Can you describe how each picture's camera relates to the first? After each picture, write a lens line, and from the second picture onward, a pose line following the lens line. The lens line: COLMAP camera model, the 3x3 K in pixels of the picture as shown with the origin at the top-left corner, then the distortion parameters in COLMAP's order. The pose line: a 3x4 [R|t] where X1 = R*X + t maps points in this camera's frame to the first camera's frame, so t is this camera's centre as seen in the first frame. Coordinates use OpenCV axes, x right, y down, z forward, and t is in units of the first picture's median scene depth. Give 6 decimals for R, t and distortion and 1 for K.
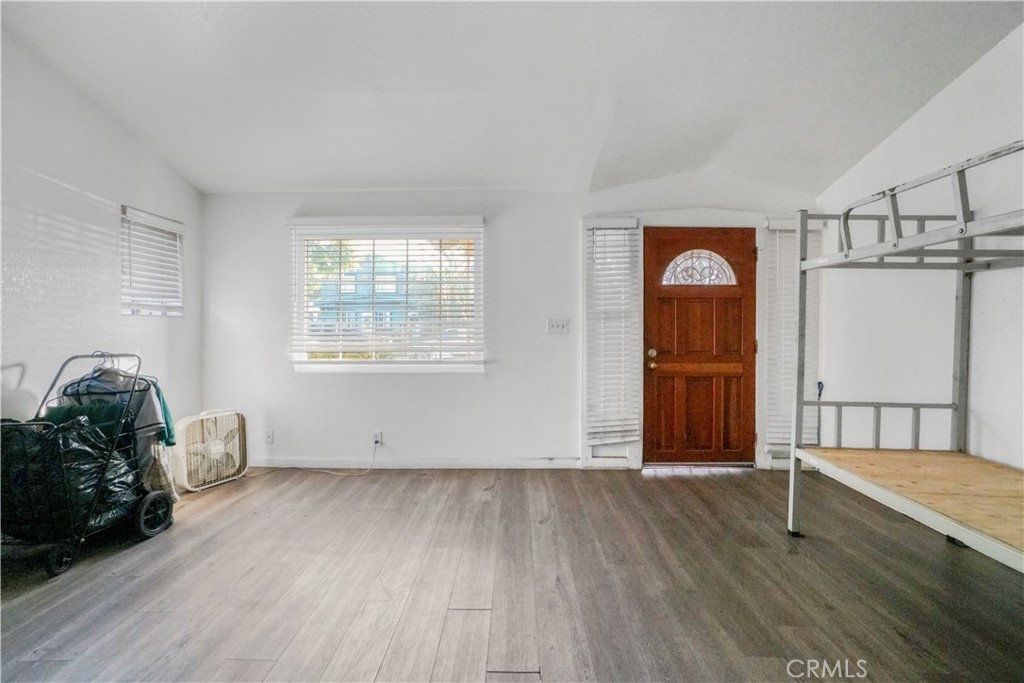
lens RADIAL K [[471.2, 0, 496.4], [0, 471.2, 337.7], [0, 0, 1]] dist [-0.044635, -0.000054]
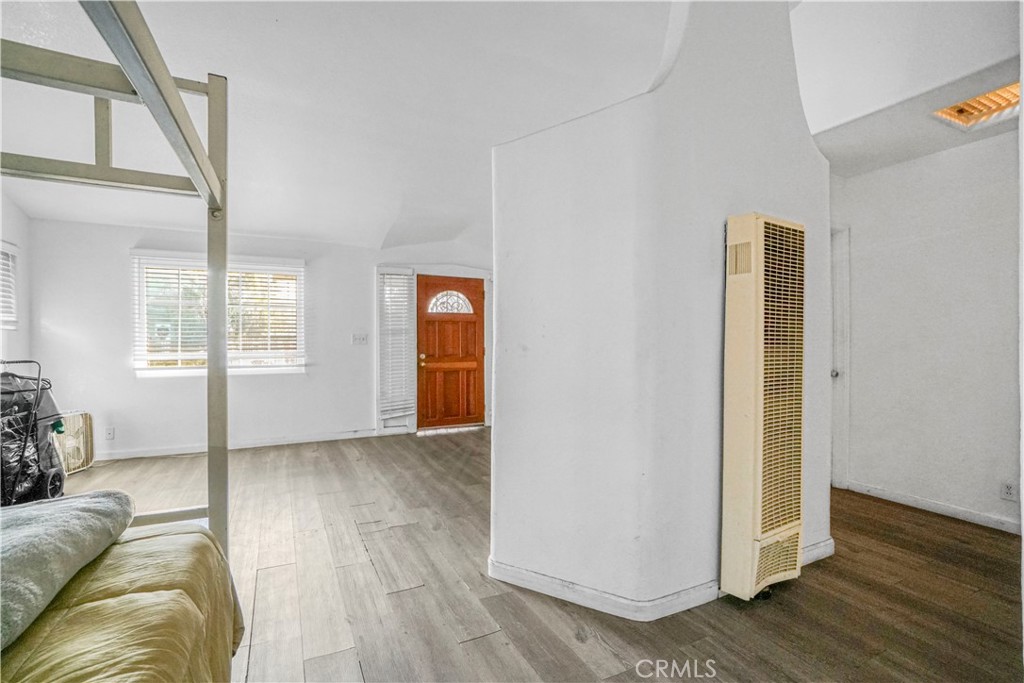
lens RADIAL K [[459.6, 0, 510.1], [0, 459.6, 335.0], [0, 0, 1]] dist [-0.058424, 0.022402]
pose [[0.871448, 0.004433, 0.490469, -0.161580], [0.012054, 0.999464, -0.030450, 0.011869], [-0.490341, 0.032448, 0.870927, -0.473559]]
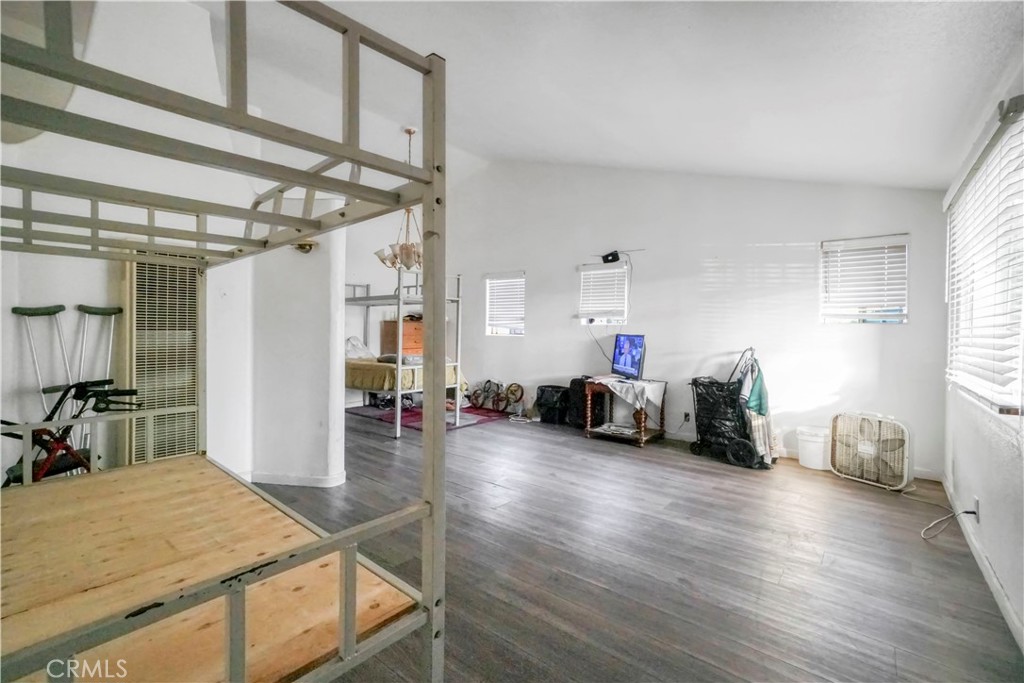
lens RADIAL K [[459.6, 0, 510.1], [0, 459.6, 335.0], [0, 0, 1]] dist [-0.058424, 0.022402]
pose [[-0.616931, 0.007096, -0.786985, 0.623688], [-0.022308, 0.999400, 0.026499, -0.024774], [0.786701, 0.033904, -0.616402, 0.873796]]
